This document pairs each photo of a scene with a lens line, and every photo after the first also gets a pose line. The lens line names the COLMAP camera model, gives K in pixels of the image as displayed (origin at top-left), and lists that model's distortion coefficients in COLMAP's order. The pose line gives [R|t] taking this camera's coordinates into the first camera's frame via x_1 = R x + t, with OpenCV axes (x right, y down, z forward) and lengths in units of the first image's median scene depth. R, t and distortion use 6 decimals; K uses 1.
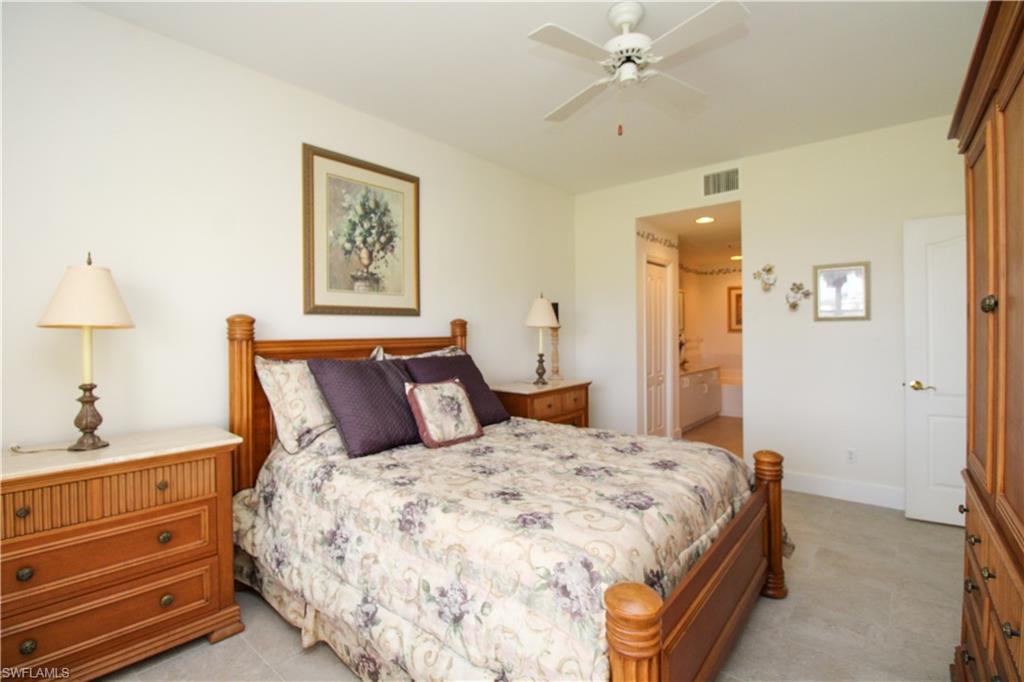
lens RADIAL K [[474.8, 0, 503.1], [0, 474.8, 336.8], [0, 0, 1]] dist [0.006827, -0.008578]
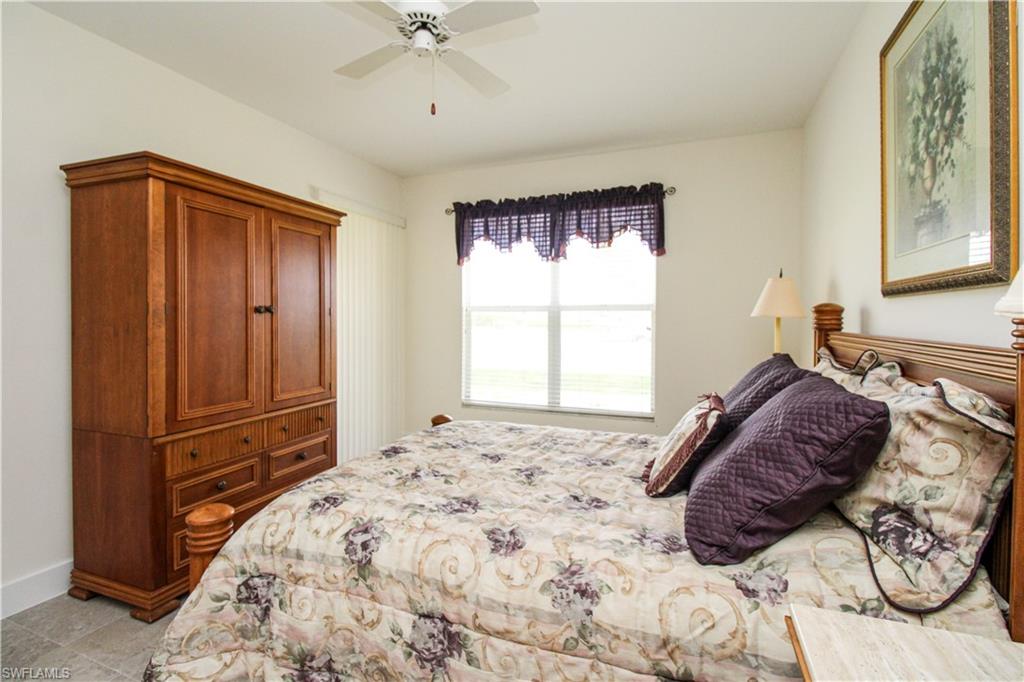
lens RADIAL K [[474.8, 0, 517.4], [0, 474.8, 327.3], [0, 0, 1]] dist [0.006827, -0.008578]
pose [[-0.942787, 0.012508, -0.333160, 0.278962], [-0.000126, 0.999283, 0.037874, -0.027379], [0.333395, 0.035749, -0.942109, 1.315771]]
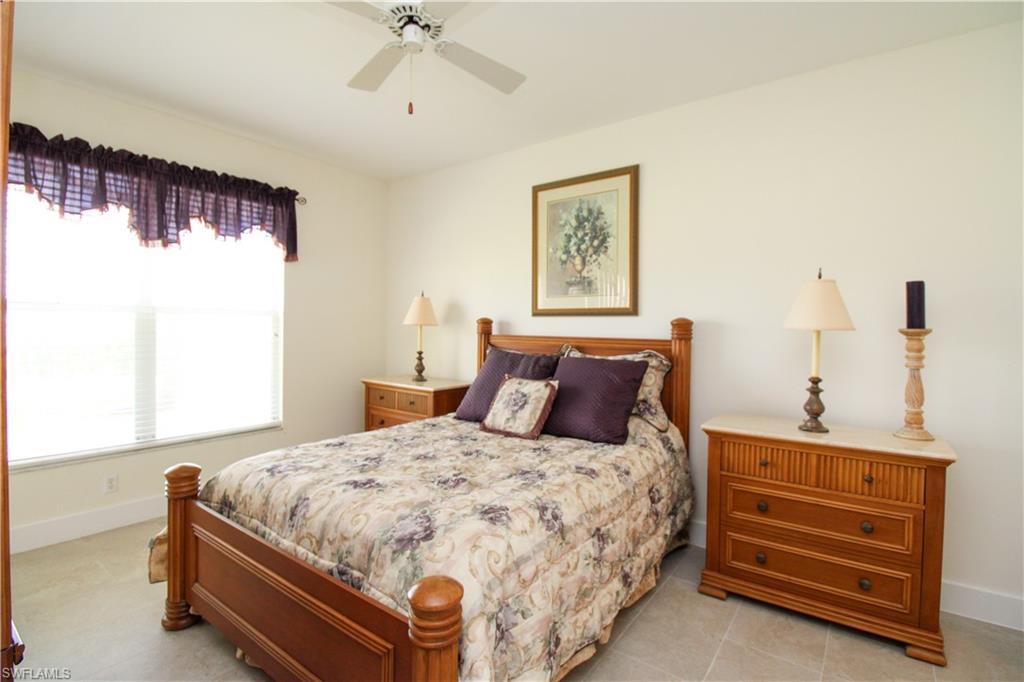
lens RADIAL K [[474.8, 0, 515.0], [0, 474.8, 333.3], [0, 0, 1]] dist [0.006827, -0.008578]
pose [[0.073152, 0.021483, -0.997089, 0.793898], [-0.029795, 0.999369, 0.019346, -0.022632], [0.996876, 0.028293, 0.073746, 0.767649]]
